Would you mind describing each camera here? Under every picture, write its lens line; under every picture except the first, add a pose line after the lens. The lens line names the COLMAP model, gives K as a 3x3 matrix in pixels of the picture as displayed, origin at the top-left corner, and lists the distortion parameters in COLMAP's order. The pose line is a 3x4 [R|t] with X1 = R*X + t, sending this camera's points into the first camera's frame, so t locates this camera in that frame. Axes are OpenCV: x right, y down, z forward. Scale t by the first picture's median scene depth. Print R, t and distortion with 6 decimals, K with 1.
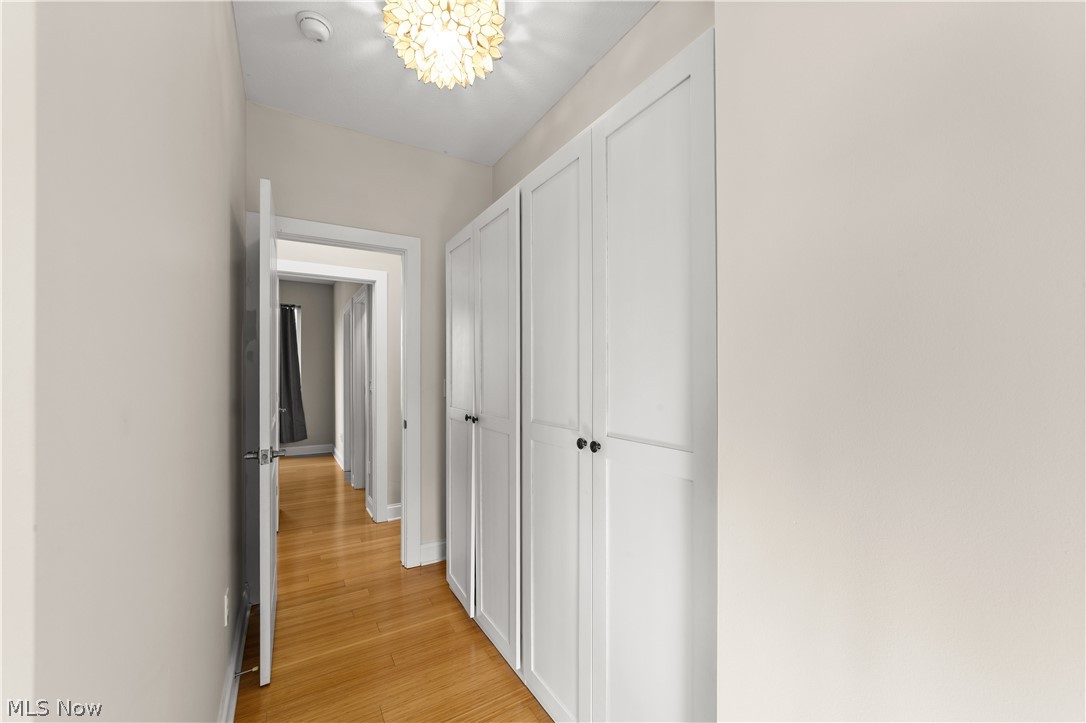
lens RADIAL K [[419.0, 0, 535.2], [0, 419.0, 366.3], [0, 0, 1]] dist [-0.007513, 0.004561]
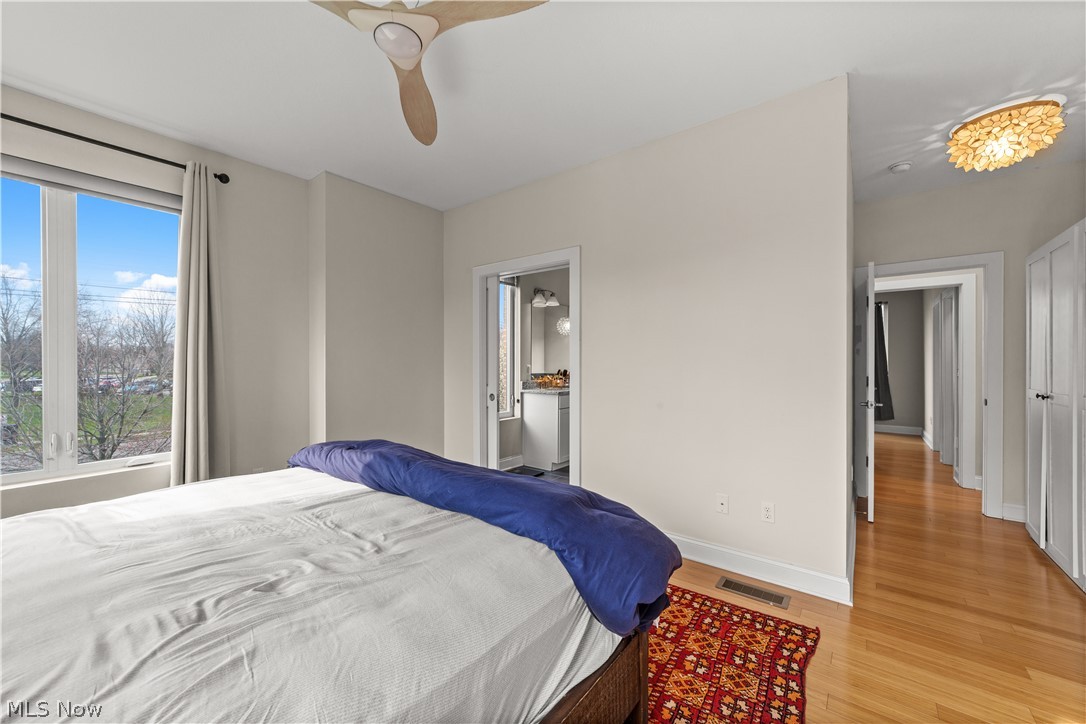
lens RADIAL K [[419.0, 0, 536.1], [0, 419.0, 361.7], [0, 0, 1]] dist [-0.007513, 0.004561]
pose [[0.356293, 0.006642, -0.934351, 0.328872], [0.008062, 0.999916, 0.010182, -0.007724], [0.934340, -0.011161, 0.356209, -0.614984]]
